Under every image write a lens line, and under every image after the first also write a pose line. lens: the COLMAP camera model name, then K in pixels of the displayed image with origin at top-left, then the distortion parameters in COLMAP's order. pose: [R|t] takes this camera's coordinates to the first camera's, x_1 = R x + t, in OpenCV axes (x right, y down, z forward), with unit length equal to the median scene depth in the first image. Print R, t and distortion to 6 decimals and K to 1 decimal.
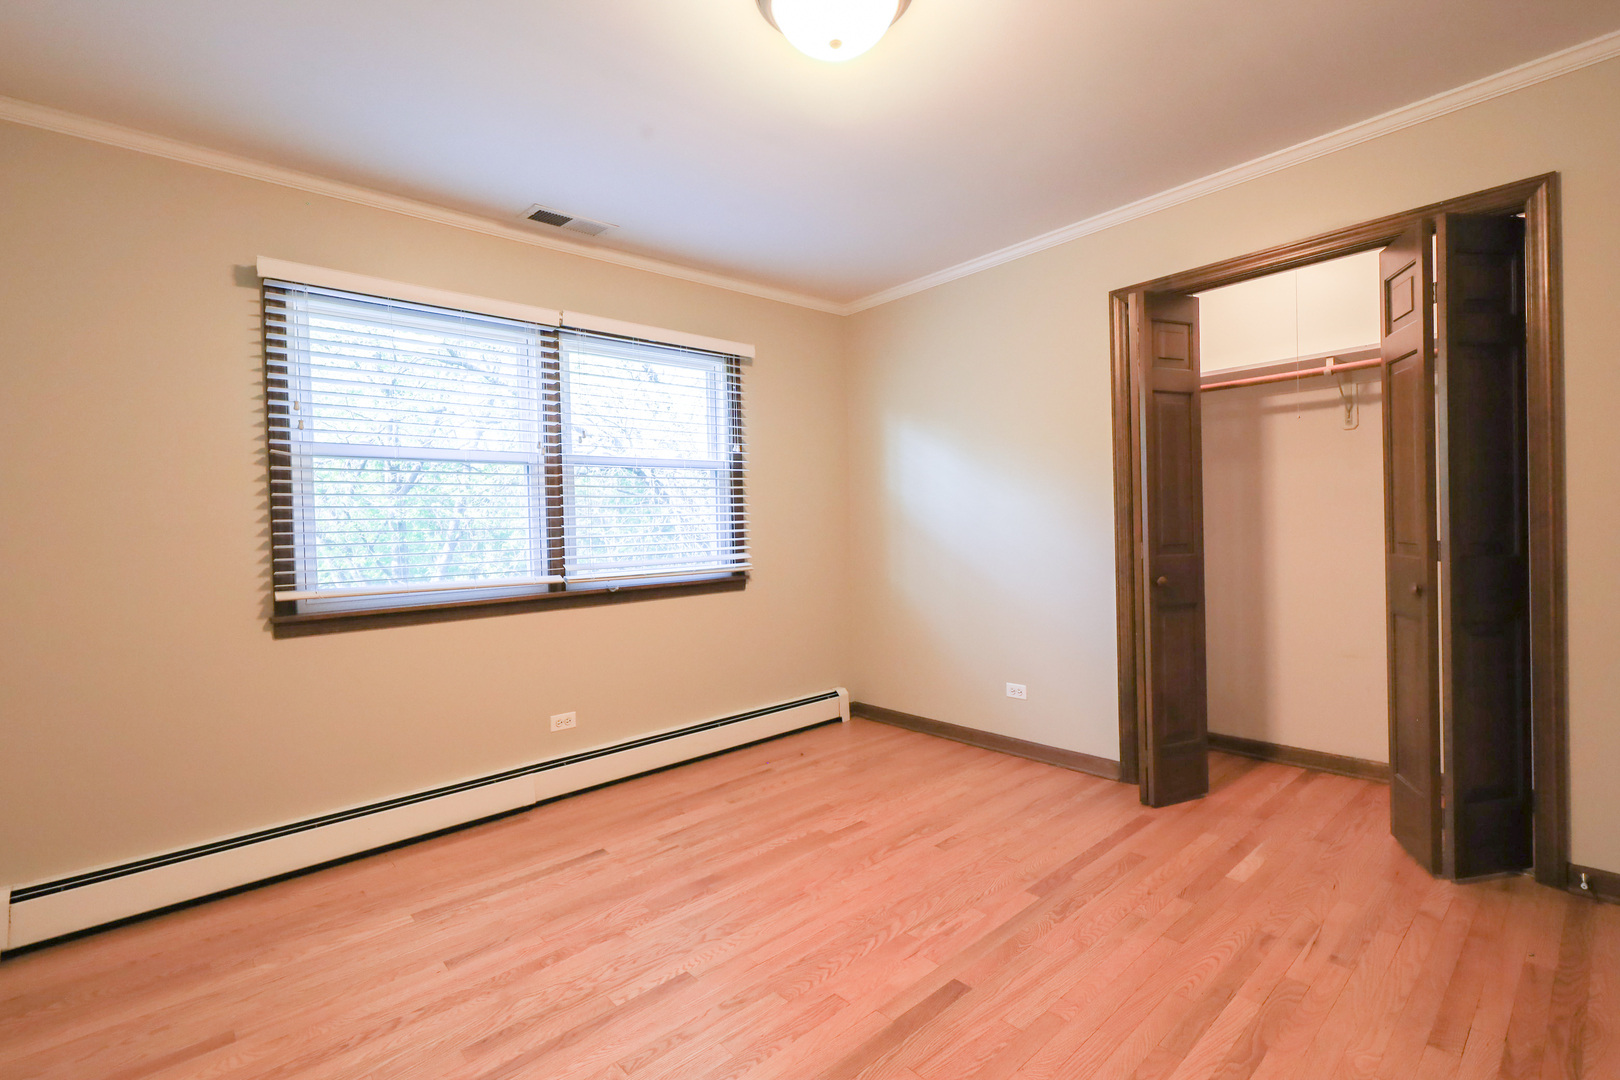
lens RADIAL K [[738.1, 0, 824.7], [0, 738.1, 541.4], [0, 0, 1]] dist [0.001180, -0.000325]
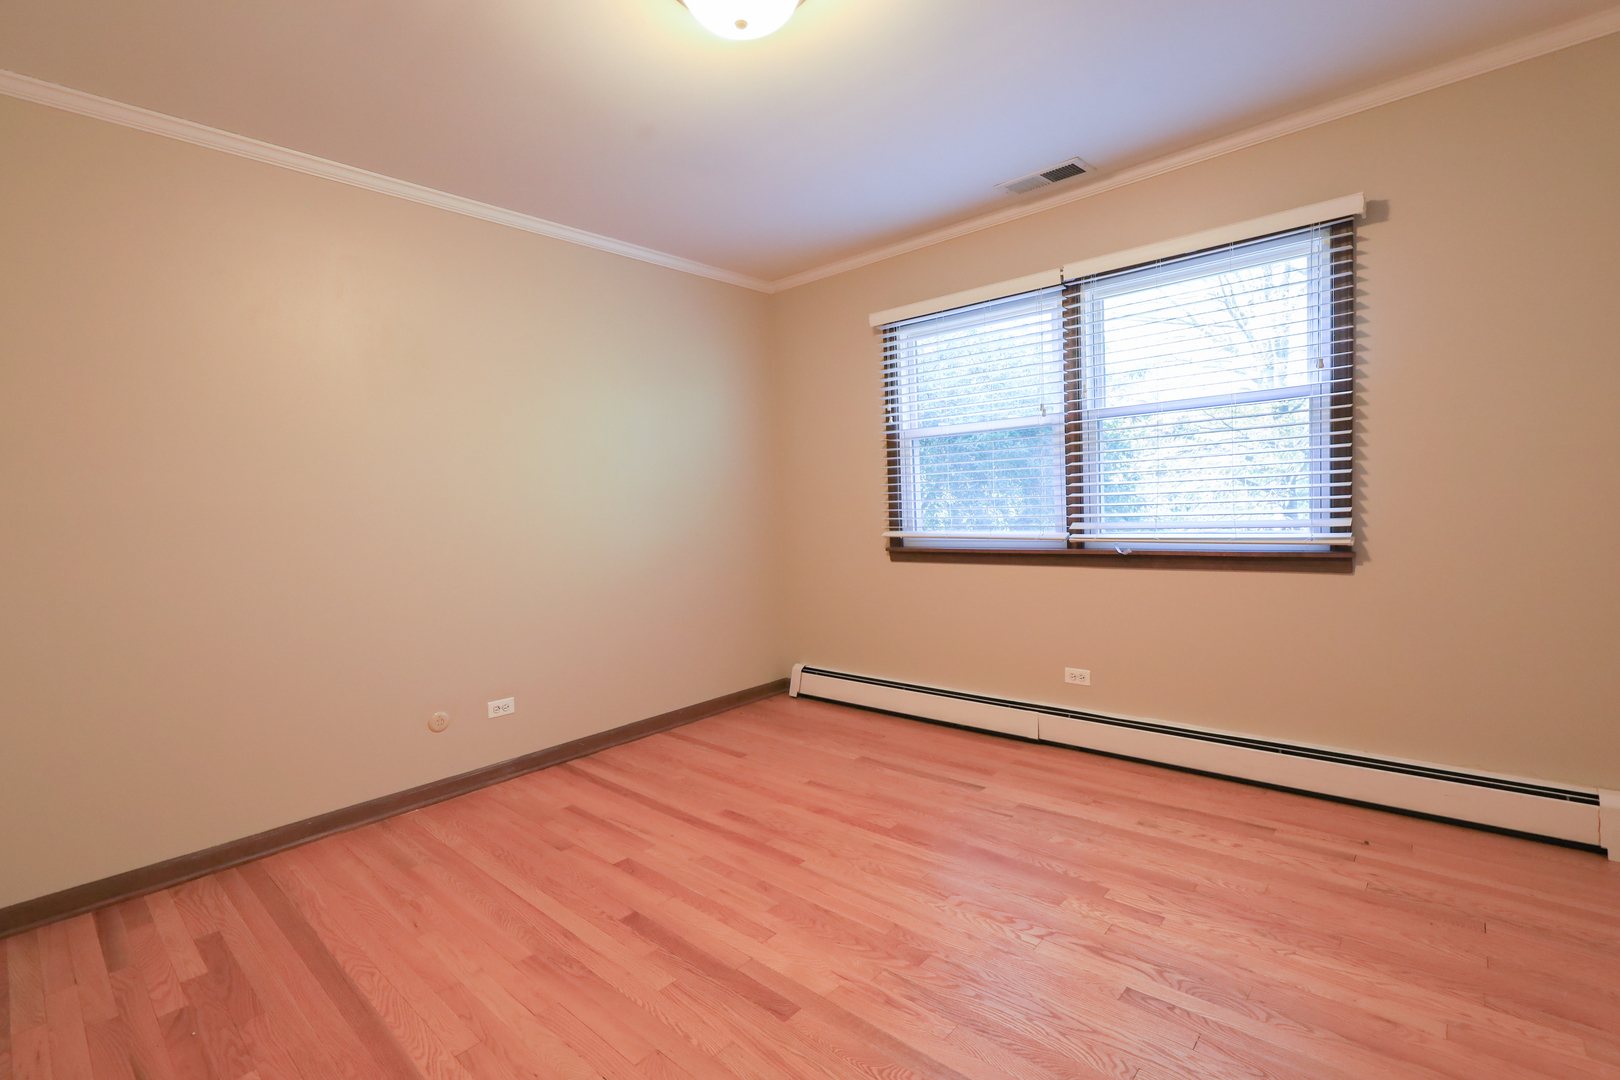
lens RADIAL K [[738.1, 0, 824.7], [0, 738.1, 541.4], [0, 0, 1]] dist [0.001180, -0.000325]
pose [[0.102006, 0.081909, -0.991406, 0.617059], [0.016606, 0.996325, 0.084024, -0.033293], [0.994645, -0.025034, 0.100271, 0.568789]]
